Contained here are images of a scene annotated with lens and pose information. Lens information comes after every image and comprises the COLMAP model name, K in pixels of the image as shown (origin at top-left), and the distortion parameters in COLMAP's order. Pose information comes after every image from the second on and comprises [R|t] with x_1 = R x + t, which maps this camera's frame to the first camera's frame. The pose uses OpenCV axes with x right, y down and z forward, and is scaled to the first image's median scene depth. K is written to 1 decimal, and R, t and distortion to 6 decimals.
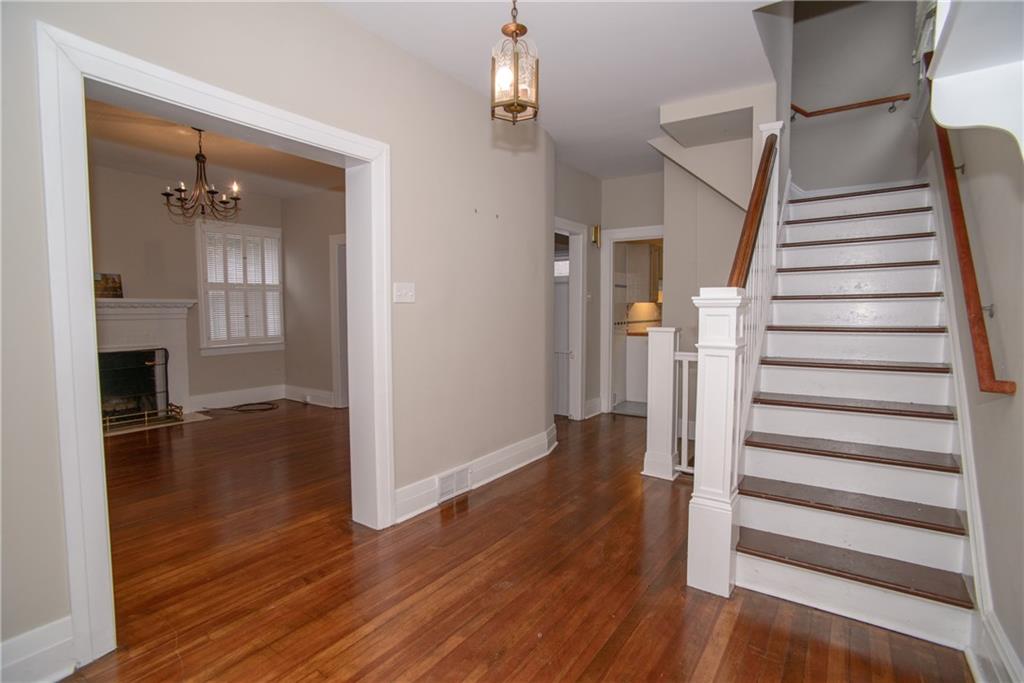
lens RADIAL K [[493.6, 0, 512.0], [0, 493.6, 341.5], [0, 0, 1]] dist [-0.065591, 0.030197]
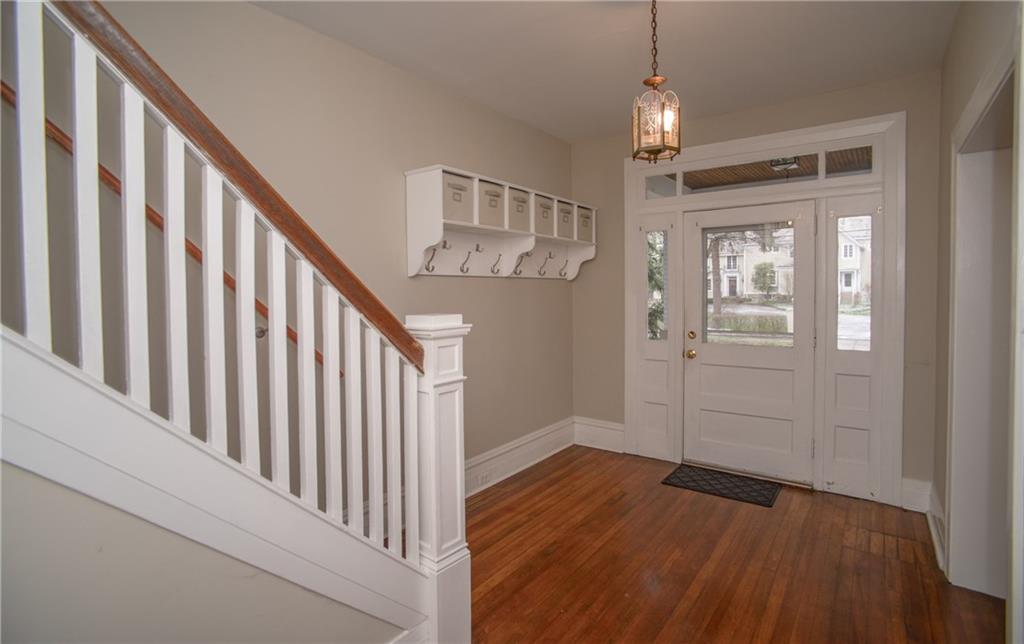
lens RADIAL K [[502.7, 0, 512.5], [0, 502.7, 301.8], [0, 0, 1]] dist [-0.000337, 0.001159]
pose [[-0.999727, 0.010150, 0.021049, 0.278225], [0.012086, 0.995498, 0.094004, -0.222862], [-0.020000, 0.094232, -0.995349, 1.983632]]
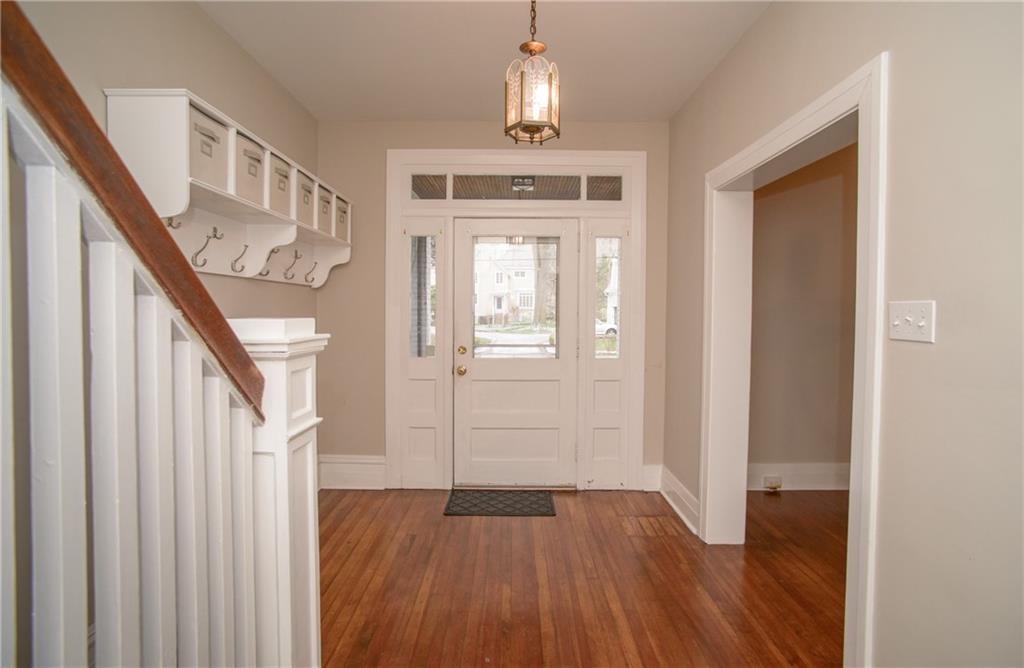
lens RADIAL K [[519.7, 0, 513.9], [0, 519.7, 321.0], [0, 0, 1]] dist [-0.076823, 0.068517]
pose [[-0.818440, 0.009113, -0.574519, 0.555474], [-0.045087, 0.995773, 0.080023, -0.165256], [0.572820, 0.091397, -0.814570, 1.657958]]
